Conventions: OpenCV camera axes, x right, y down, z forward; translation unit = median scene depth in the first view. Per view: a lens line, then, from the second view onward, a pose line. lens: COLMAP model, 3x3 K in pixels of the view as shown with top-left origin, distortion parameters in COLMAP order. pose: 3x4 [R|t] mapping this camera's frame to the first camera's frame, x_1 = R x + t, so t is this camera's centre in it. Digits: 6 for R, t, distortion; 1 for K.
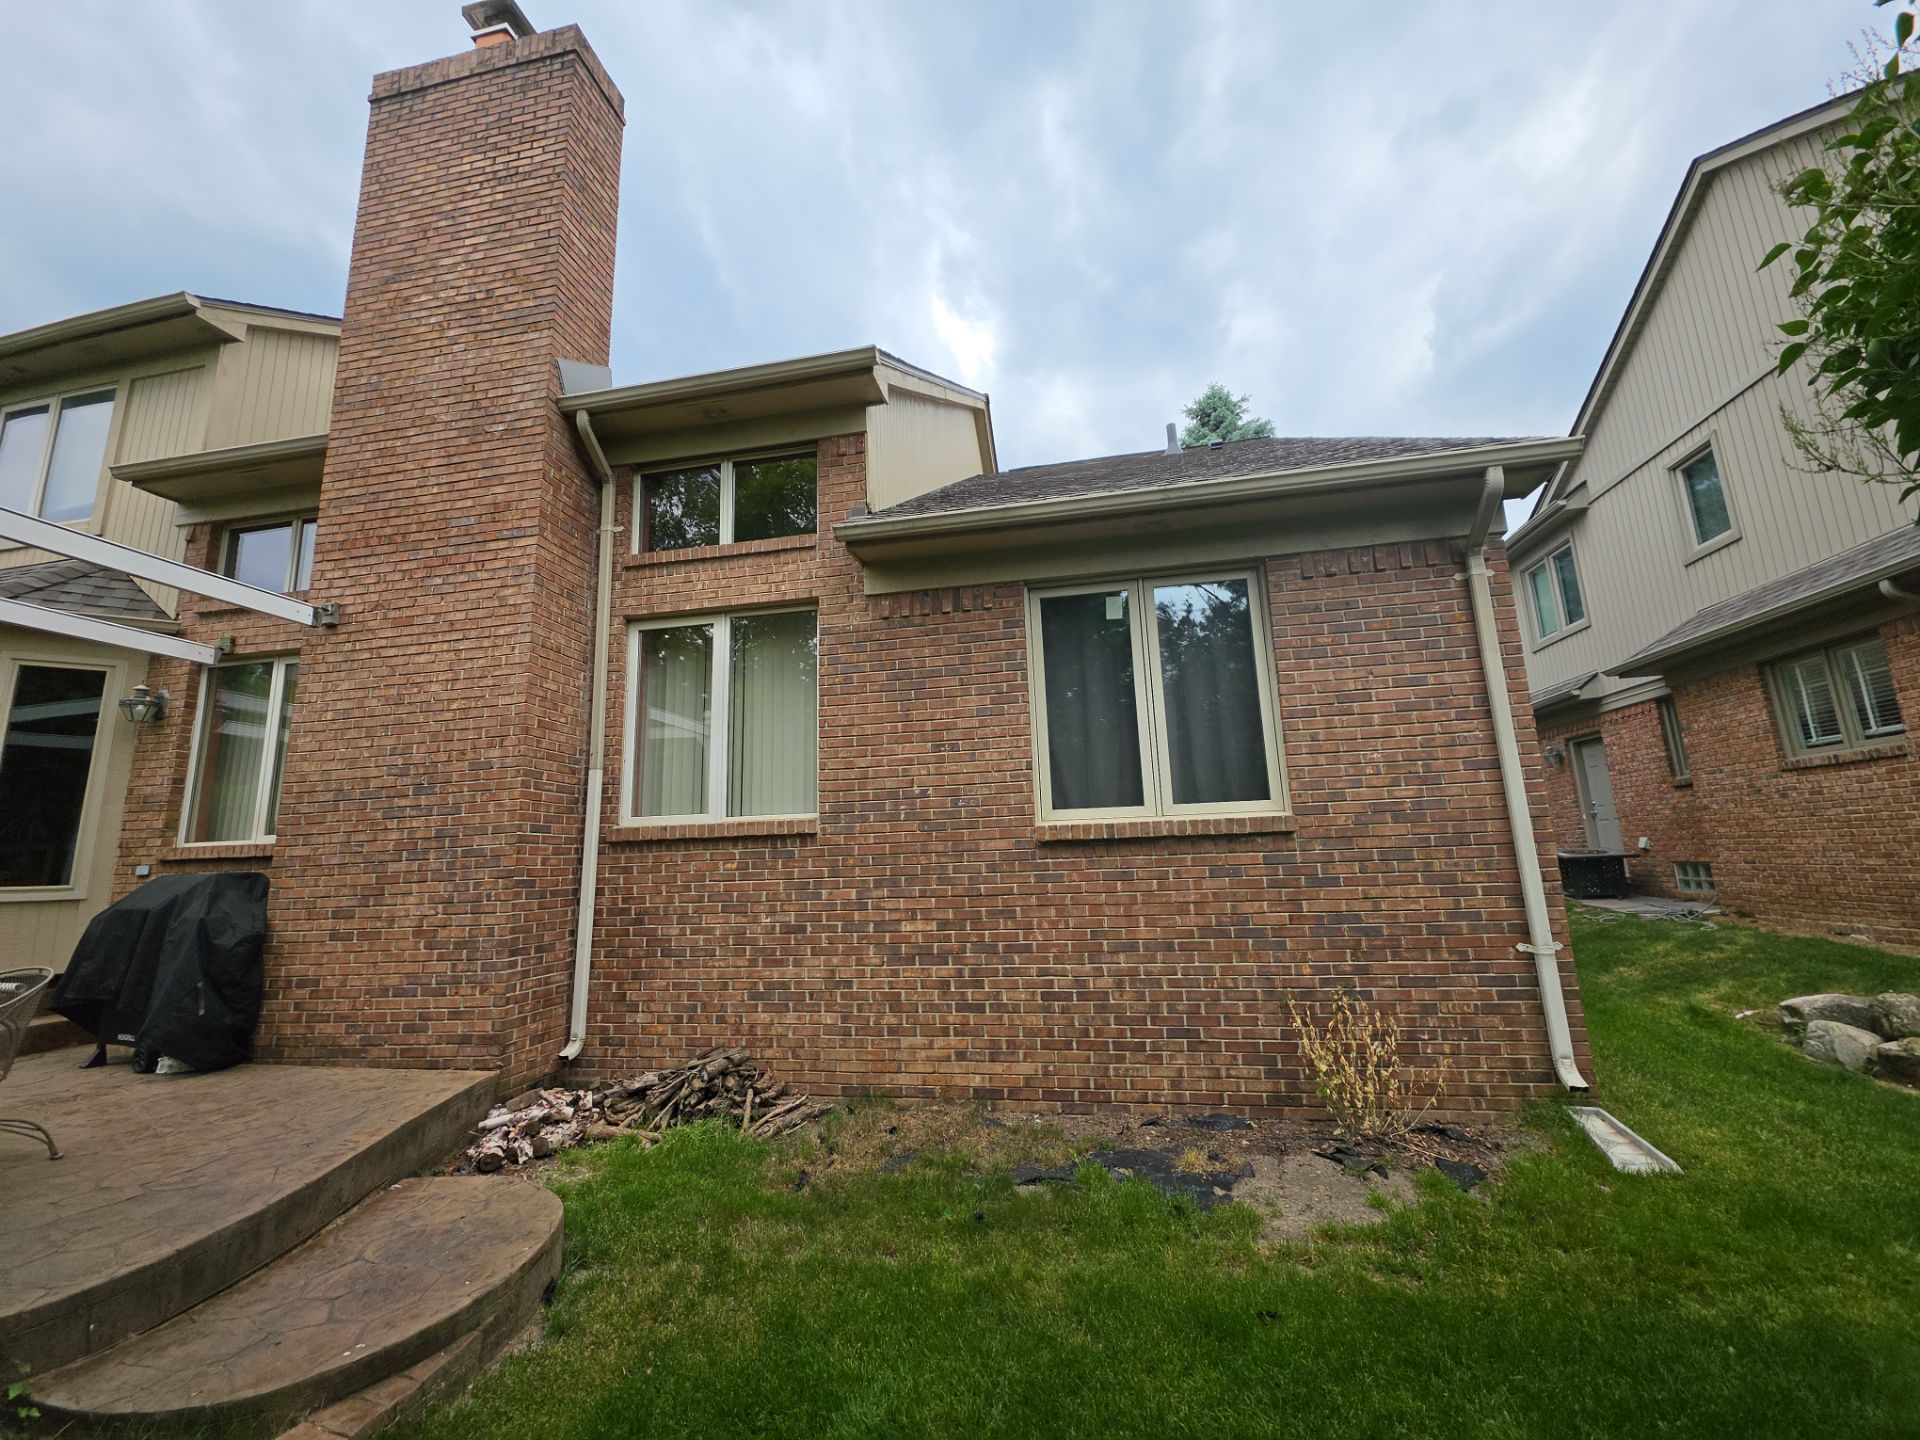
lens RADIAL K [[763.3, 0, 960.0], [0, 763.3, 720.0], [0, 0, 1]] dist [0.001275, -0.000338]
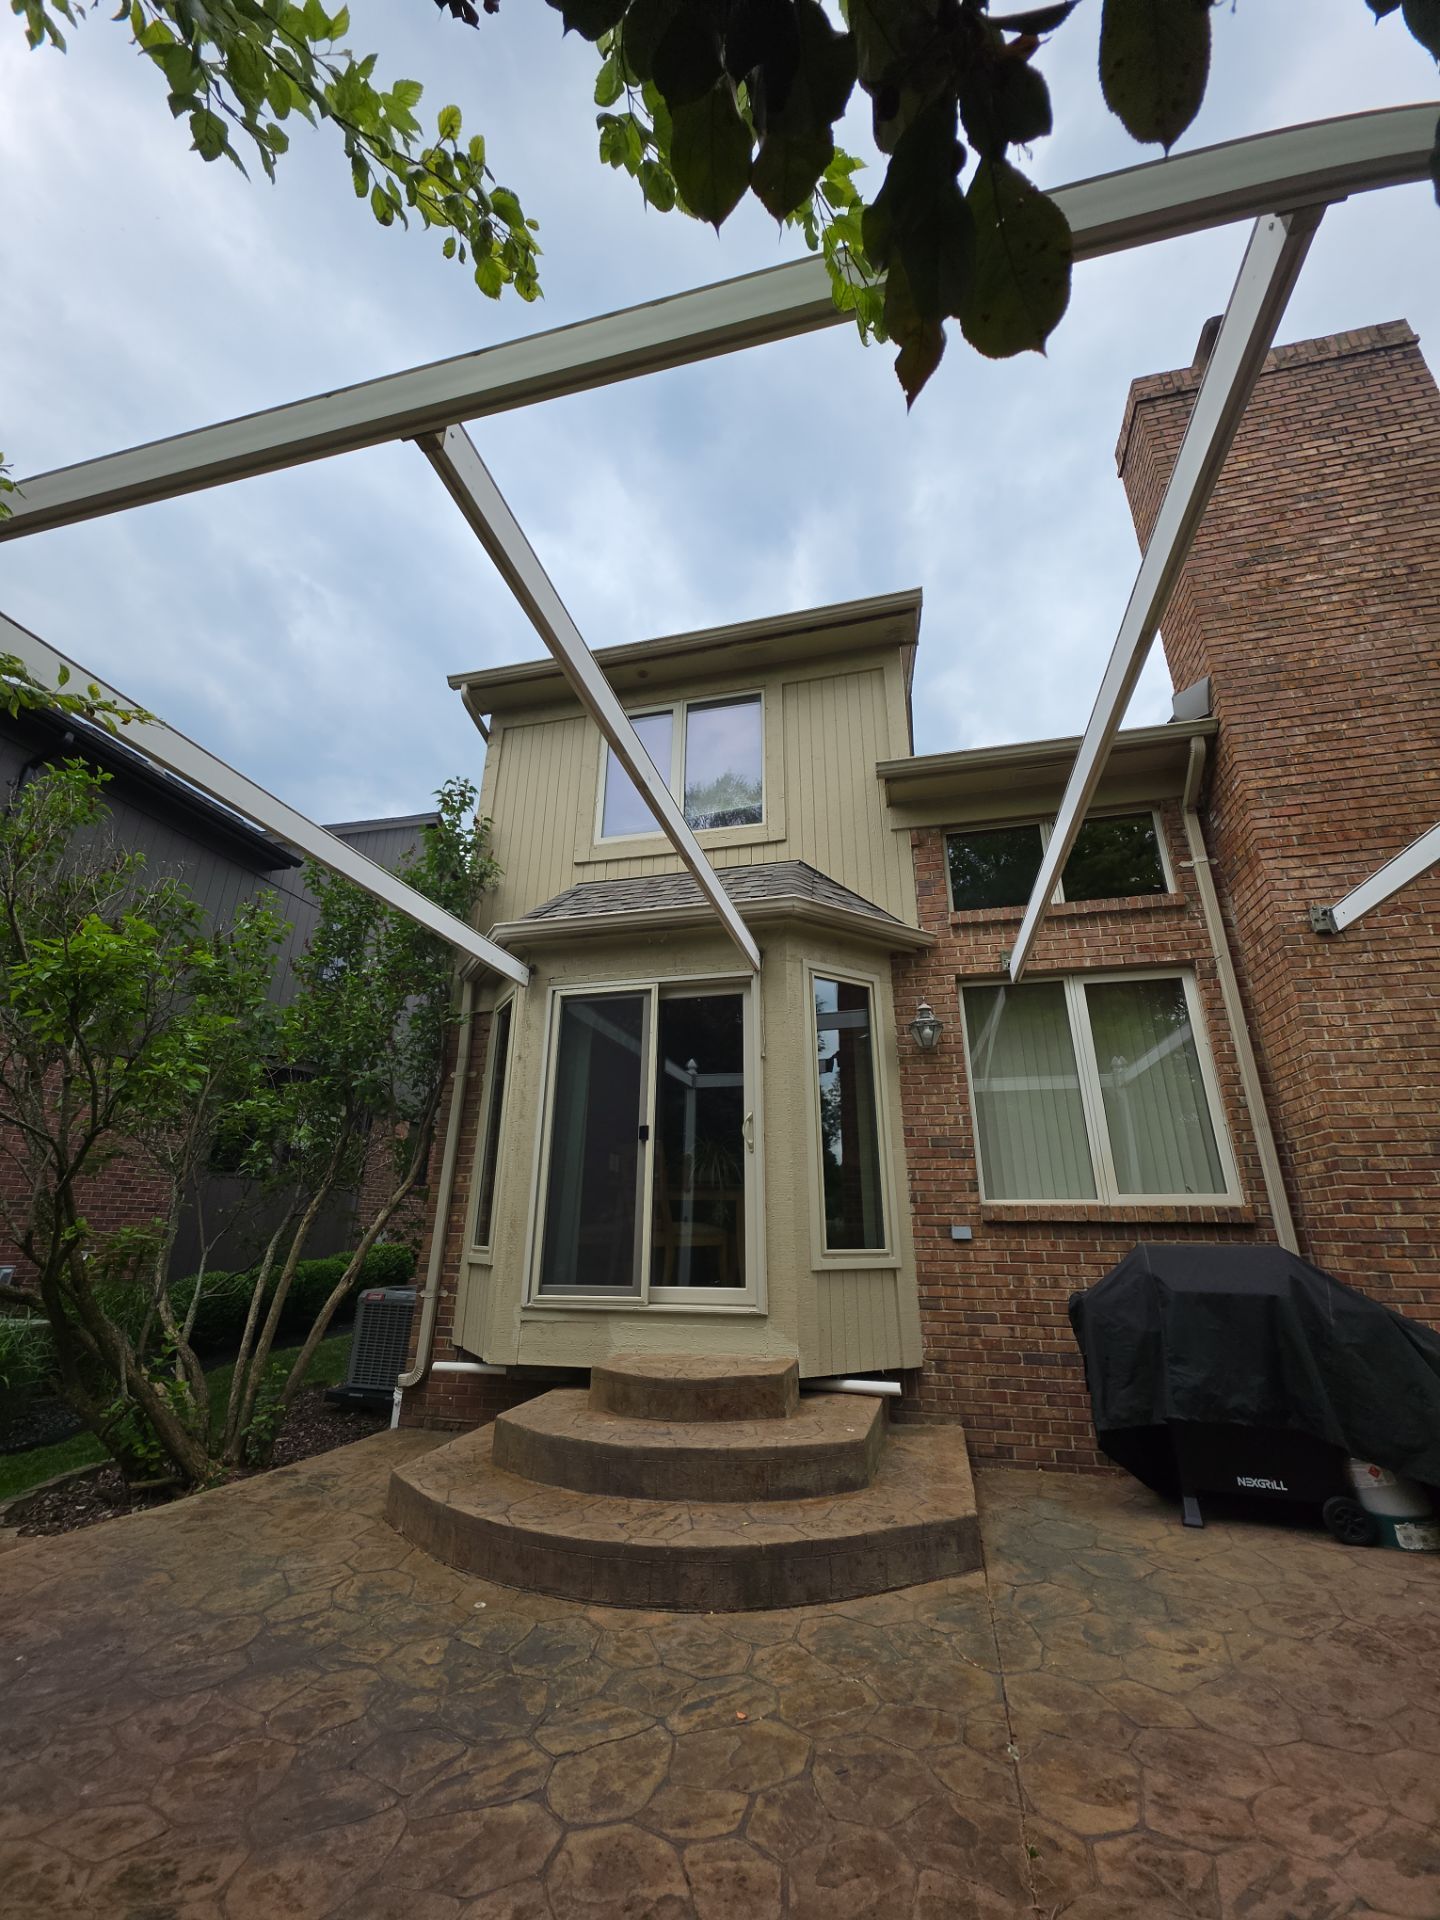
lens RADIAL K [[766.2, 0, 720.0], [0, 766.2, 960.0], [0, 0, 1]] dist [0.000739, -0.000472]
pose [[0.997461, 0.020495, -0.068199, -1.312315], [-0.031358, 0.986252, -0.162247, 0.054223], [0.063937, 0.163974, 0.984391, 0.148741]]
